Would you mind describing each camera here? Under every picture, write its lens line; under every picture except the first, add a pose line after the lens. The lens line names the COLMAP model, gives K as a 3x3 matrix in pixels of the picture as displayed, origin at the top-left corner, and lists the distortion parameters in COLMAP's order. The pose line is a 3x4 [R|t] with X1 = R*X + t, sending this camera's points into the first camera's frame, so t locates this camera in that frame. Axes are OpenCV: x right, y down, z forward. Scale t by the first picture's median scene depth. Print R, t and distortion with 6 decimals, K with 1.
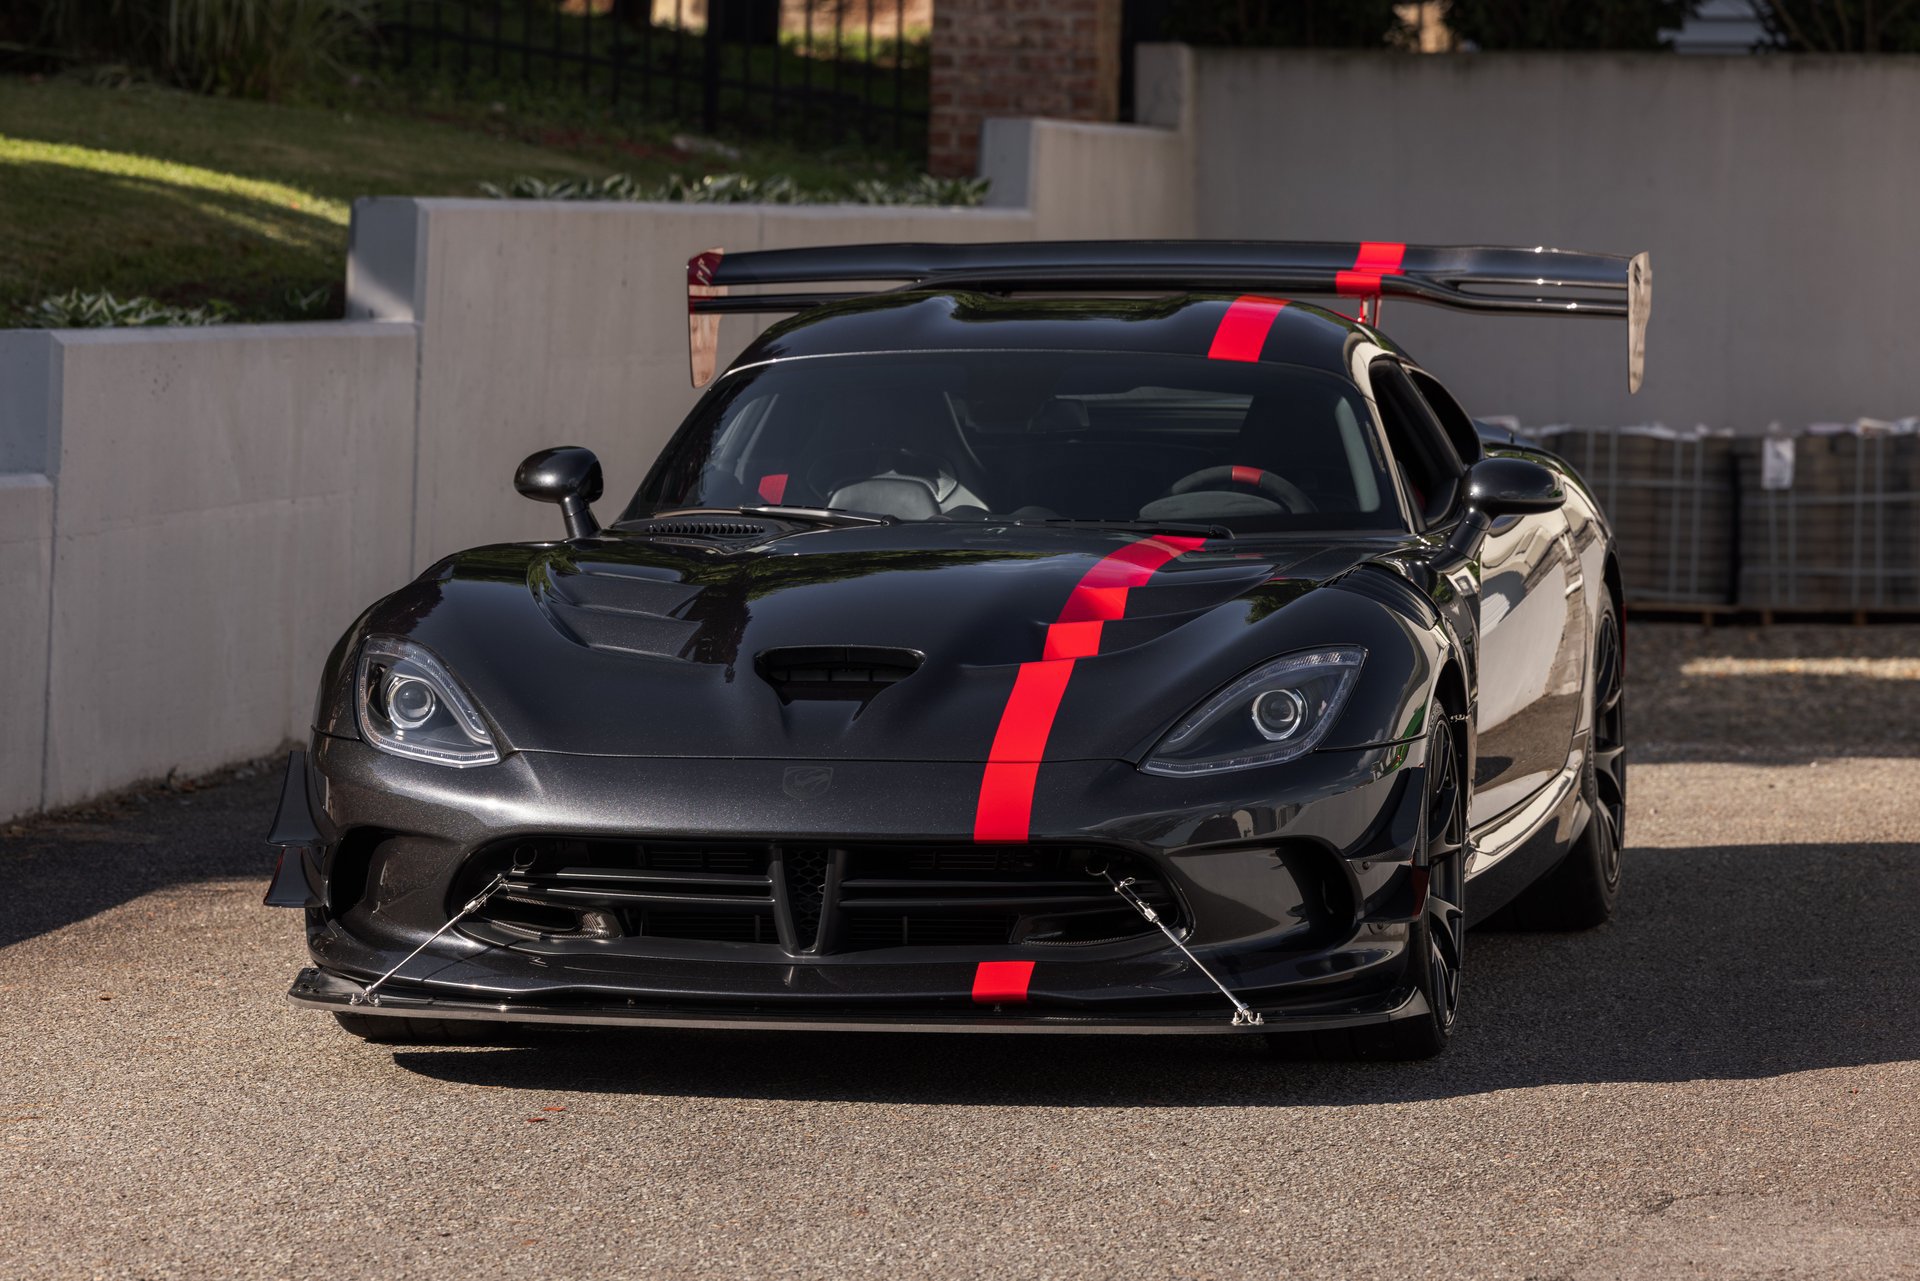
lens RADIAL K [[10419.5, 0, 960.0], [0, 10419.5, 640.5], [0, 0, 1]] dist [0.028343, -0.461683]
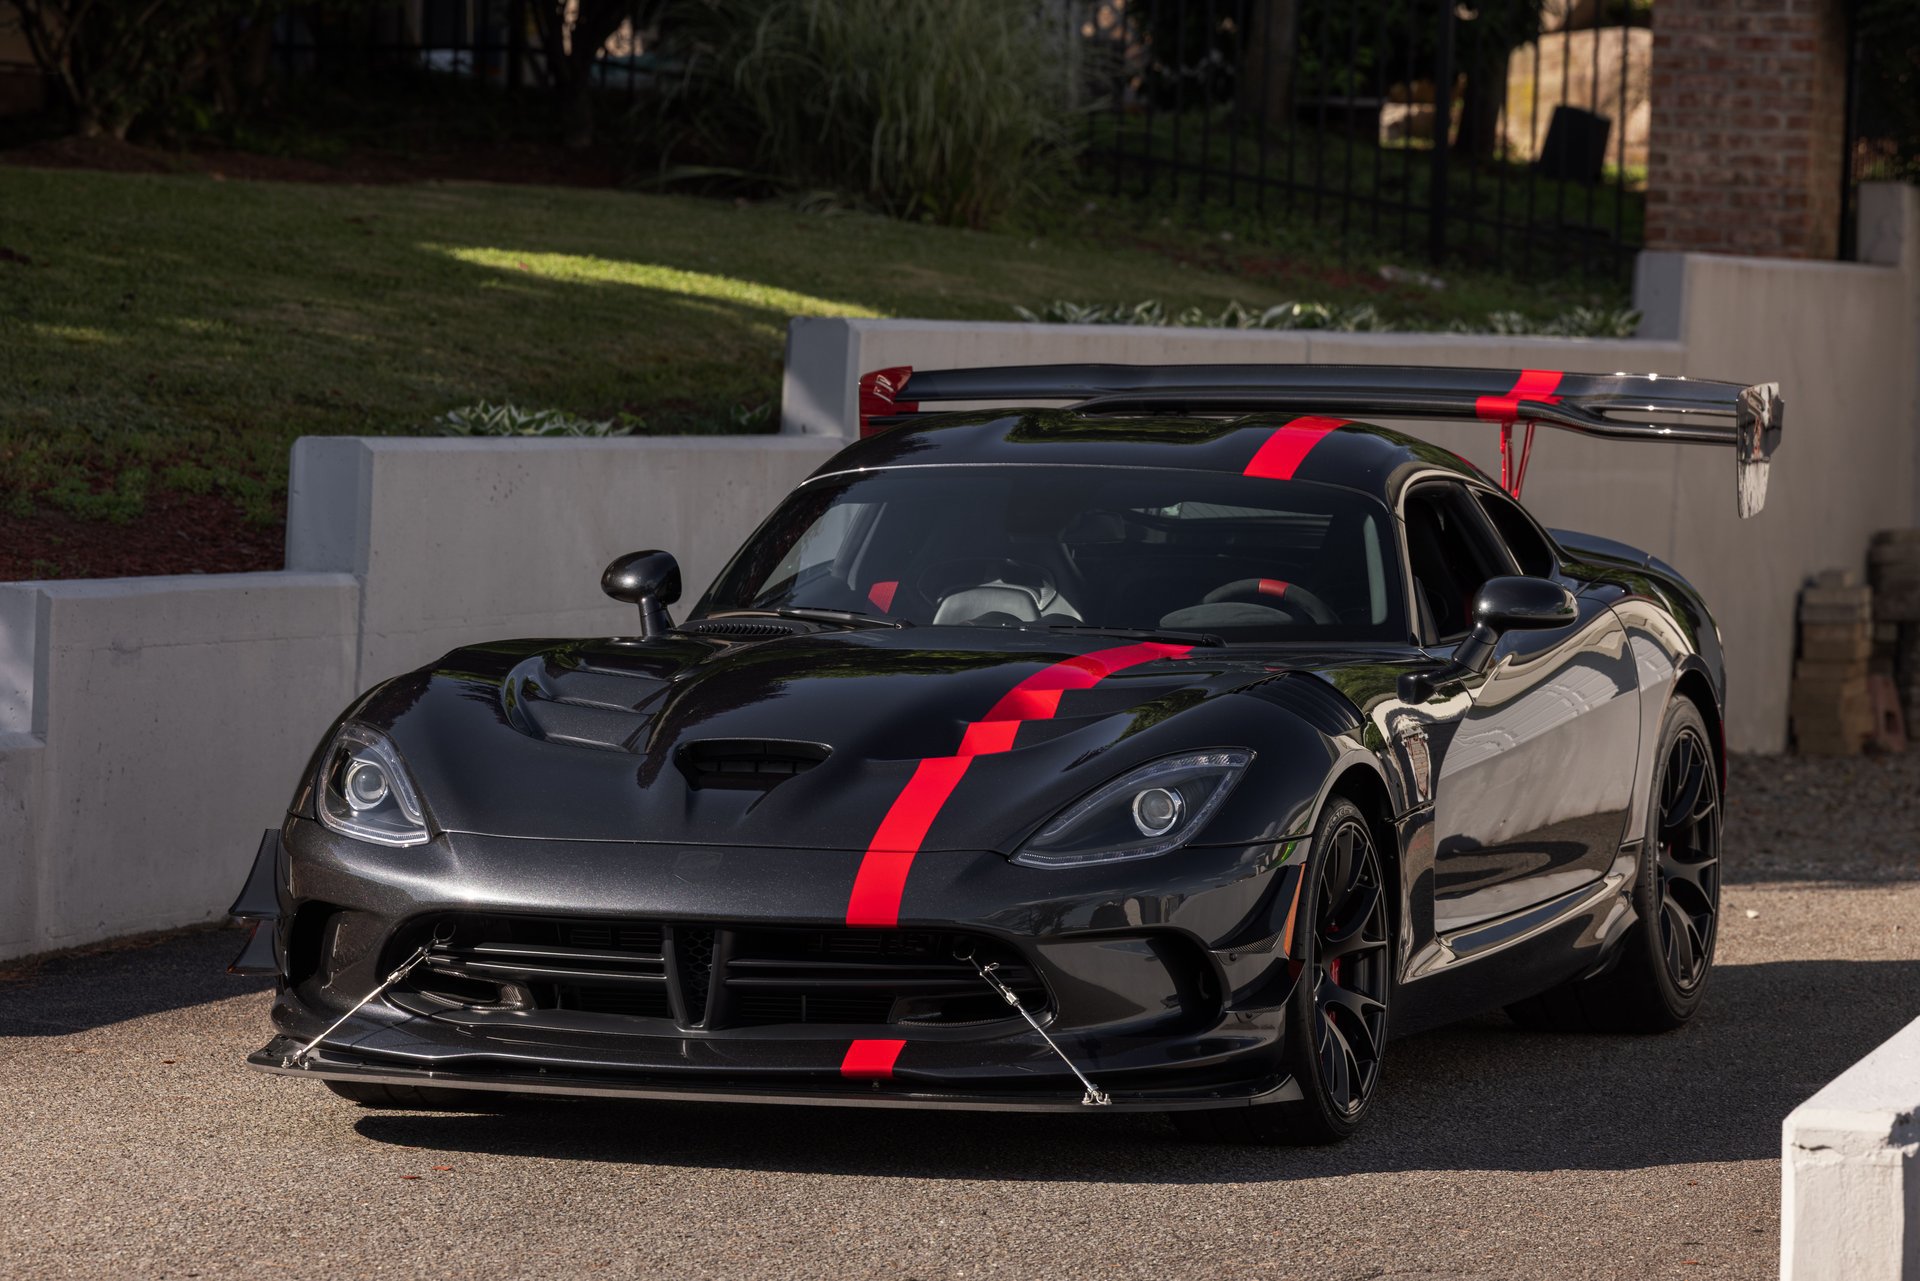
lens RADIAL K [[10419.5, 0, 960.0], [0, 10419.5, 640.5], [0, 0, 1]] dist [0.028343, -0.461683]
pose [[0.990711, 0.017224, -0.134893, 0.151697], [-0.018970, 0.999752, -0.011669, 0.002472], [0.134658, 0.014120, 0.990792, -0.045220]]
